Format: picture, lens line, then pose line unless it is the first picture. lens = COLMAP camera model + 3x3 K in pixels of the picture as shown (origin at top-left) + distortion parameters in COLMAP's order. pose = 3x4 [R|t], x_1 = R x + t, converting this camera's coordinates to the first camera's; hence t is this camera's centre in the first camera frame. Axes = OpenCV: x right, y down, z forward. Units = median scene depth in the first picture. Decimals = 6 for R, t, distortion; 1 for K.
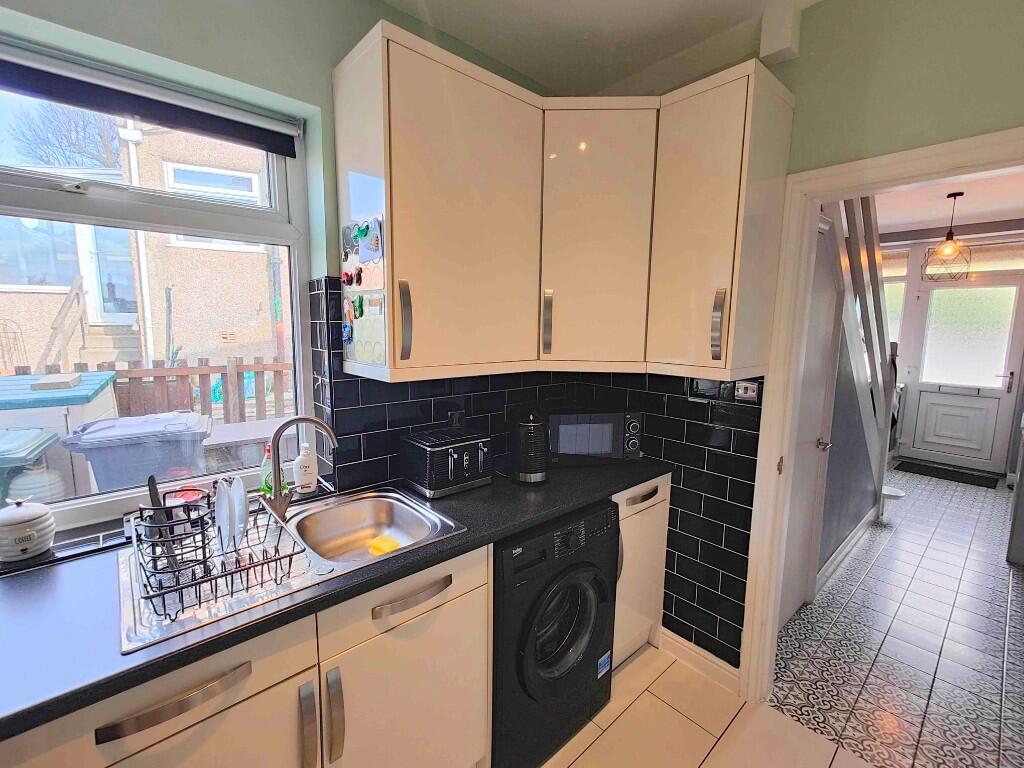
lens RADIAL K [[452.0, 0, 511.6], [0, 452.0, 382.4], [0, 0, 1]] dist [0.007257, -0.000931]
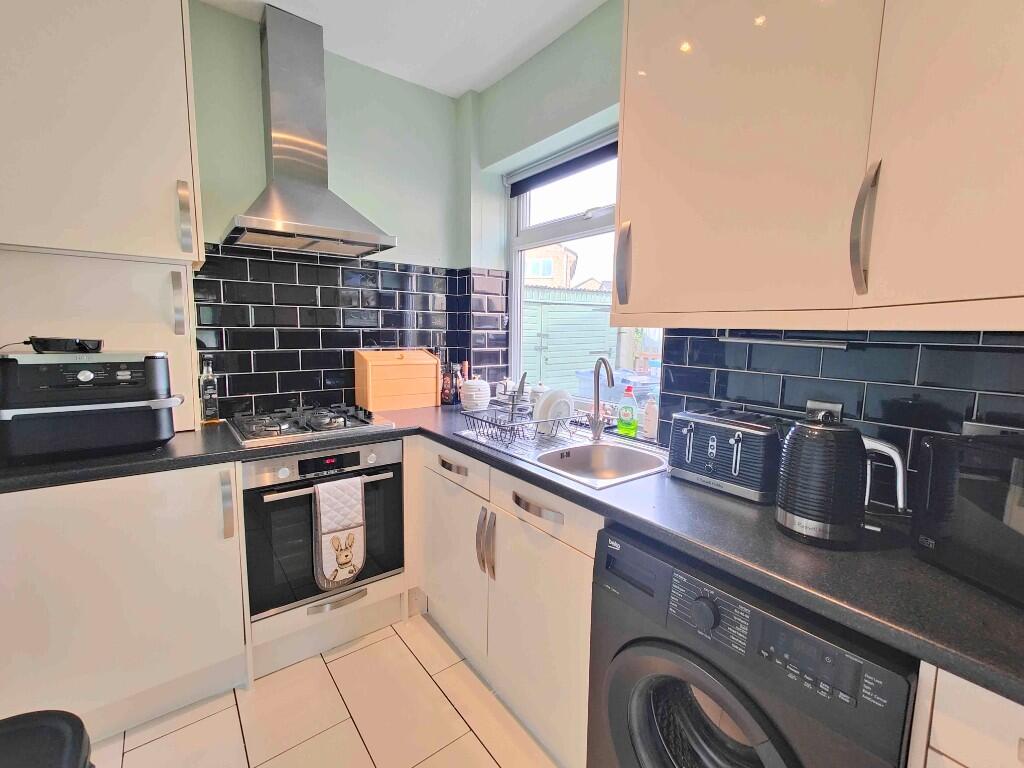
lens RADIAL K [[452.0, 0, 511.7], [0, 452.0, 382.6], [0, 0, 1]] dist [0.007257, -0.000931]
pose [[-0.080860, 0.100591, -0.991637, 0.639048], [-0.151496, 0.982095, 0.111977, 0.036005], [0.985145, 0.159283, -0.064173, 0.699742]]
